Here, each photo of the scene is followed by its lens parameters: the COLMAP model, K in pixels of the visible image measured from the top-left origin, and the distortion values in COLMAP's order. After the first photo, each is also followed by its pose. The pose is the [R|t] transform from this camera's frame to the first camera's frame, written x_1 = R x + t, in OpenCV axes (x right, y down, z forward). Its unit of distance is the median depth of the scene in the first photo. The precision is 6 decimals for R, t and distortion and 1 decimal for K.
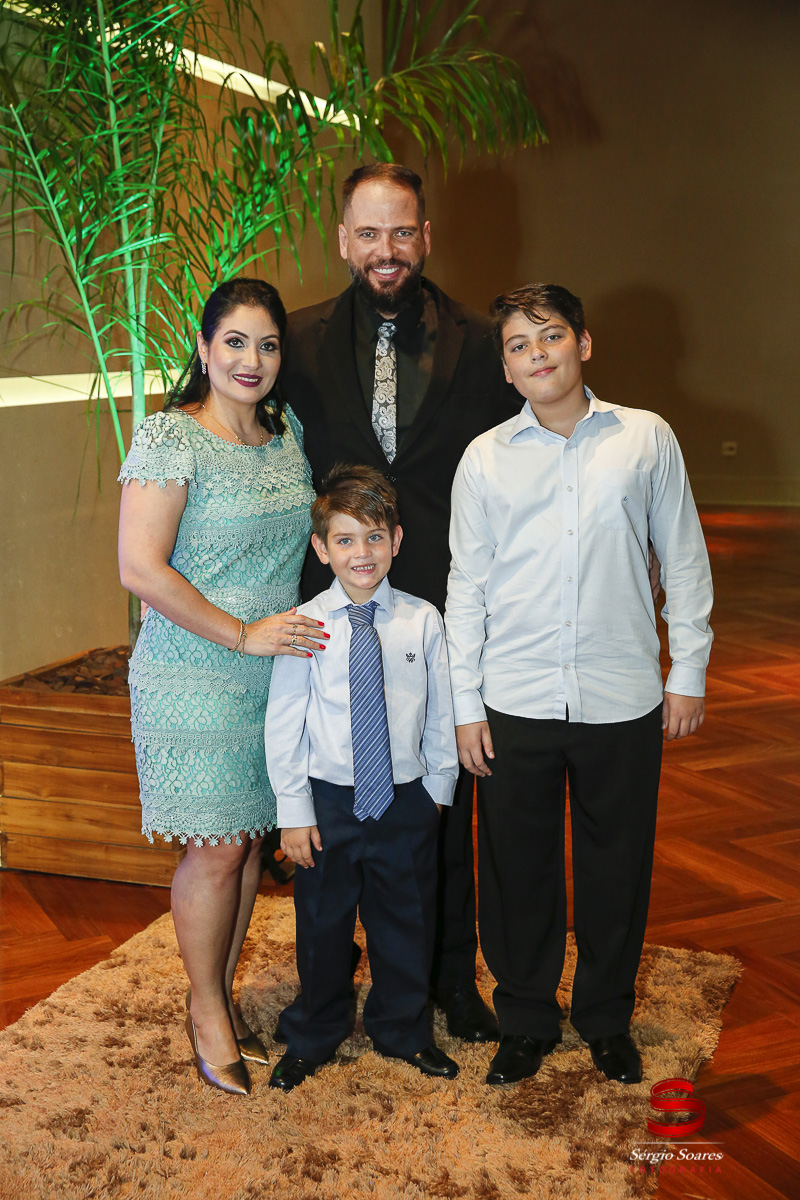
lens RADIAL K [[1630.6, 0, 416.6], [0, 1630.6, 599.9], [0, 0, 1]] dist [0.071259, 0.078731]
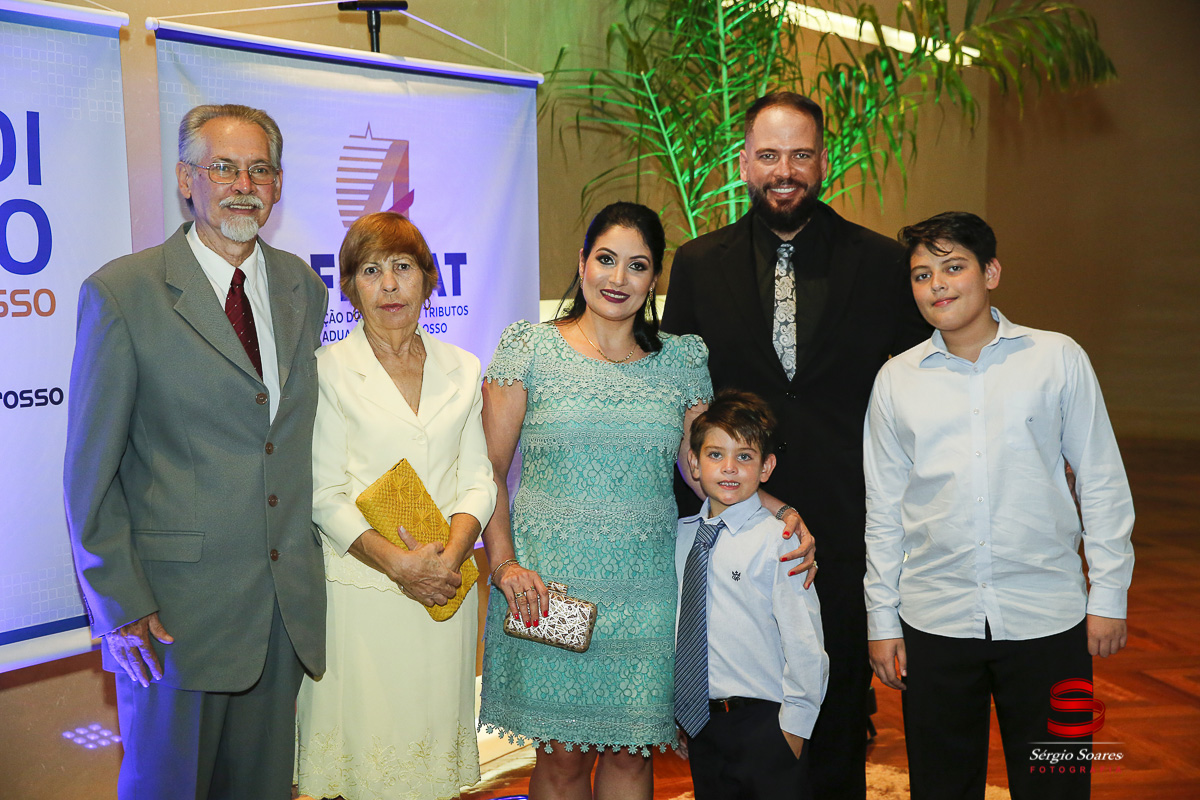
lens RADIAL K [[1941.1, 0, 600.0], [0, 1941.1, 400.0], [0, 0, 1]] dist [0.132941, 0.038174]
pose [[0.971543, 0.019746, -0.236039, 0.061009], [-0.040508, 0.995690, -0.083435, 0.055179], [0.233374, 0.090622, 0.968155, -0.339637]]
